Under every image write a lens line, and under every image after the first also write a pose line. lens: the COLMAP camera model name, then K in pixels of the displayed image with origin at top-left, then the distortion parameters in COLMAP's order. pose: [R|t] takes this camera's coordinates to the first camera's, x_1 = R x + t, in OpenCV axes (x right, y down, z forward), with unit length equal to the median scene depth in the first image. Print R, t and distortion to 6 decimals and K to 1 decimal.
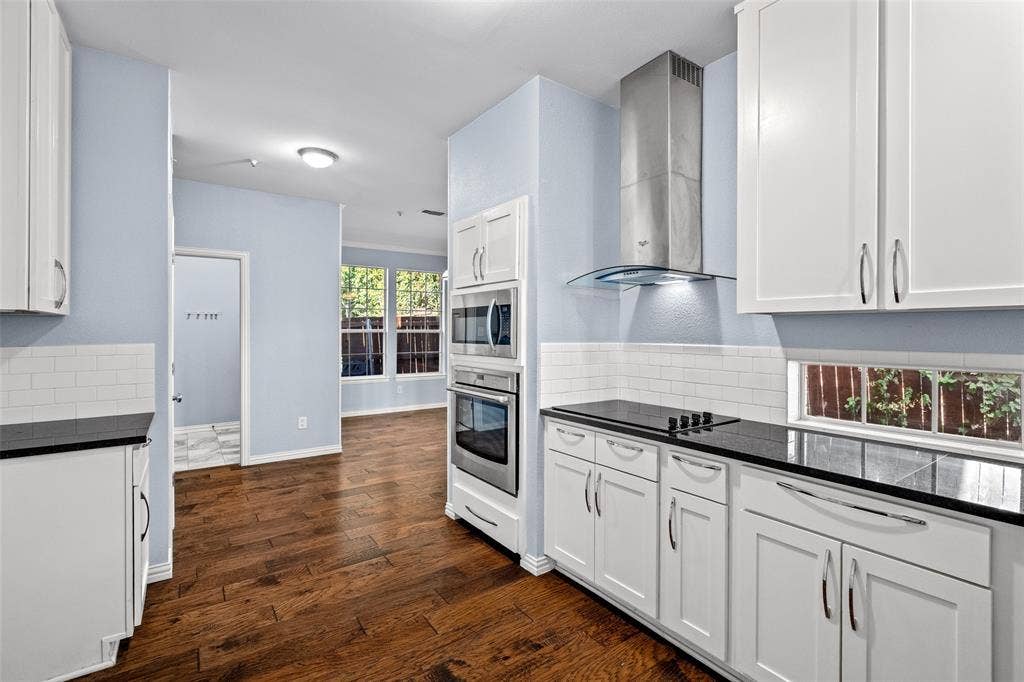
lens RADIAL K [[461.6, 0, 511.7], [0, 461.6, 338.9], [0, 0, 1]] dist [-0.005906, -0.000230]
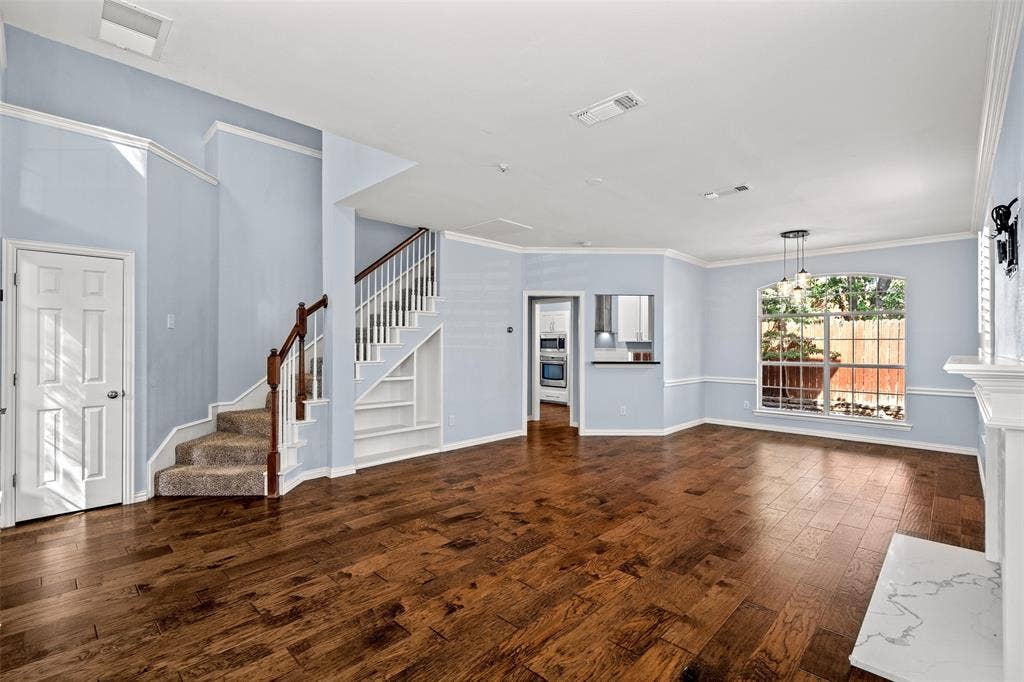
lens RADIAL K [[461.6, 0, 509.5], [0, 461.6, 342.5], [0, 0, 1]] dist [-0.005906, -0.000230]
pose [[0.985806, 0.005957, 0.167782, -1.143114], [-0.003210, 0.999856, -0.016639, 0.027791], [-0.167857, 0.015864, 0.985684, -2.831942]]
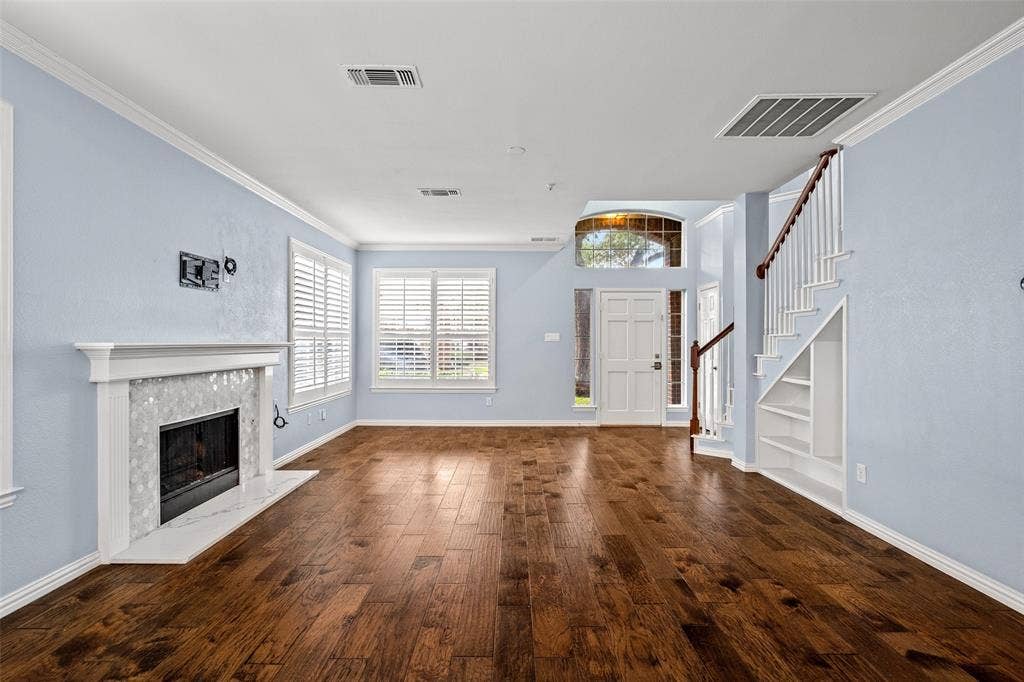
lens RADIAL K [[461.6, 0, 508.5], [0, 461.6, 342.7], [0, 0, 1]] dist [-0.005906, -0.000230]
pose [[-0.600717, 0.001487, -0.799460, 0.508487], [-0.007710, 0.999941, 0.007654, 0.024688], [0.799424, 0.010762, -0.600670, -0.551377]]
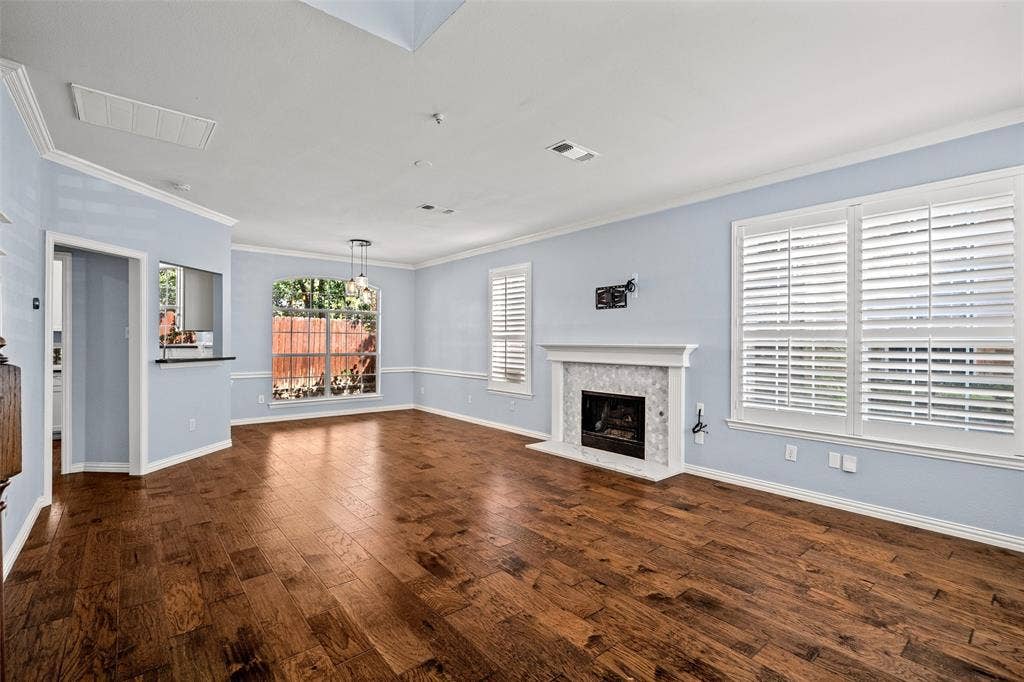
lens RADIAL K [[461.6, 0, 514.7], [0, 461.6, 345.8], [0, 0, 1]] dist [-0.005906, -0.000230]
pose [[-0.068022, -0.006775, 0.997661, -2.091018], [0.006513, 0.999953, 0.007235, 0.033182], [-0.997663, 0.006990, -0.067975, -1.555279]]
